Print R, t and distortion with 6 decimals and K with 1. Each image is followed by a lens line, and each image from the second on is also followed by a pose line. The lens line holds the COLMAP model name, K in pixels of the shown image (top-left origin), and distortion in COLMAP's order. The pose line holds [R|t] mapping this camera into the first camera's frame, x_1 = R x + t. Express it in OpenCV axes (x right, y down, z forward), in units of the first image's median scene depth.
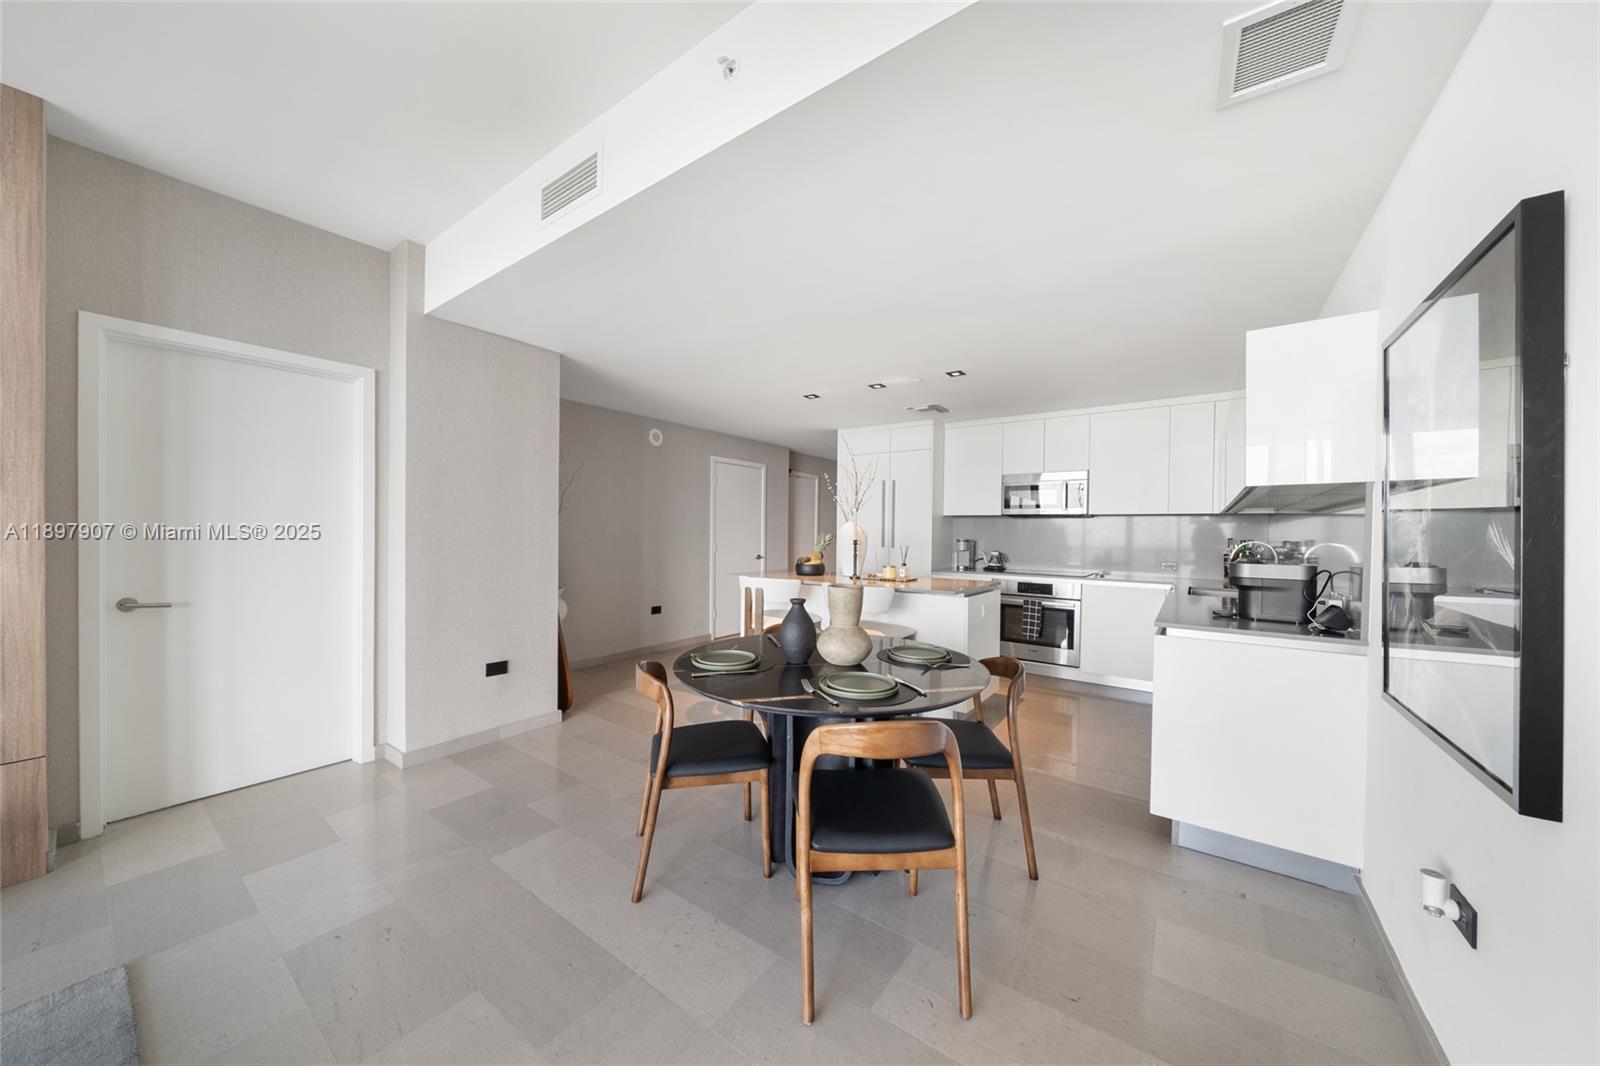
lens RADIAL K [[551.9, 0, 790.9], [0, 551.9, 546.1], [0, 0, 1]] dist [-0.006028, 0.001105]
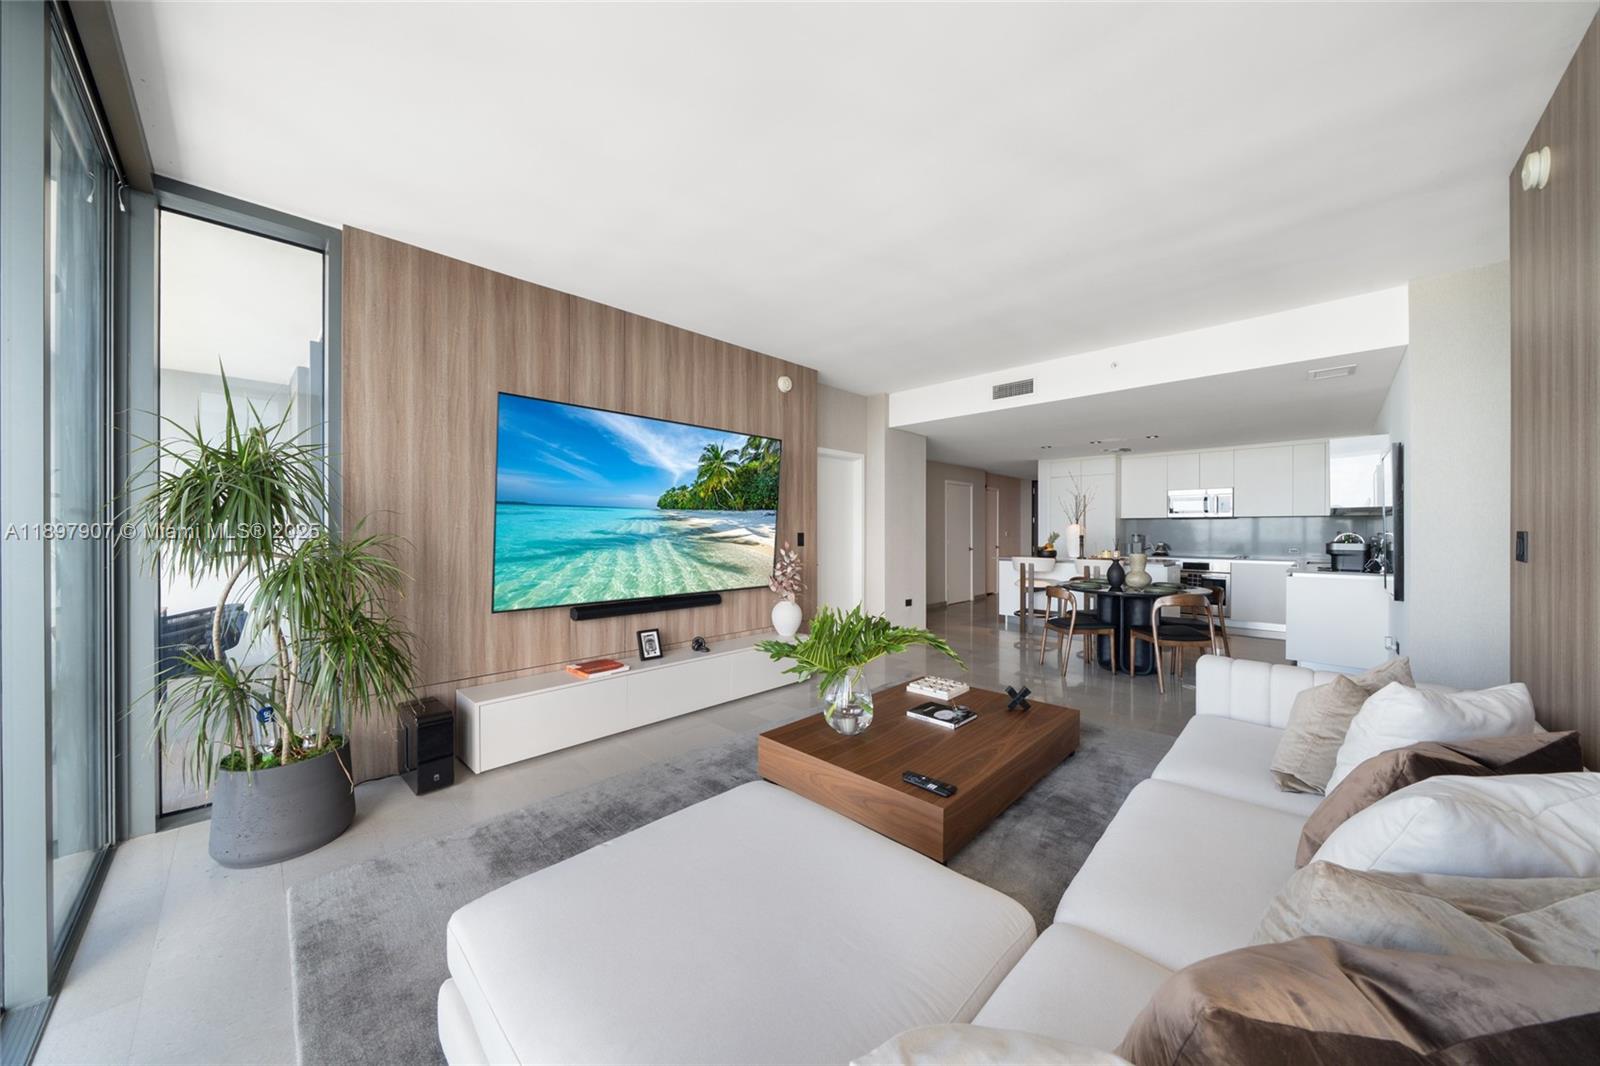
lens RADIAL K [[551.9, 0, 786.3], [0, 551.9, 544.9], [0, 0, 1]] dist [-0.006028, 0.001105]
pose [[0.989446, -0.008558, -0.144650, -0.505805], [0.008348, 0.999963, -0.002054, 0.013170], [0.144662, 0.000825, 0.989481, -0.739227]]
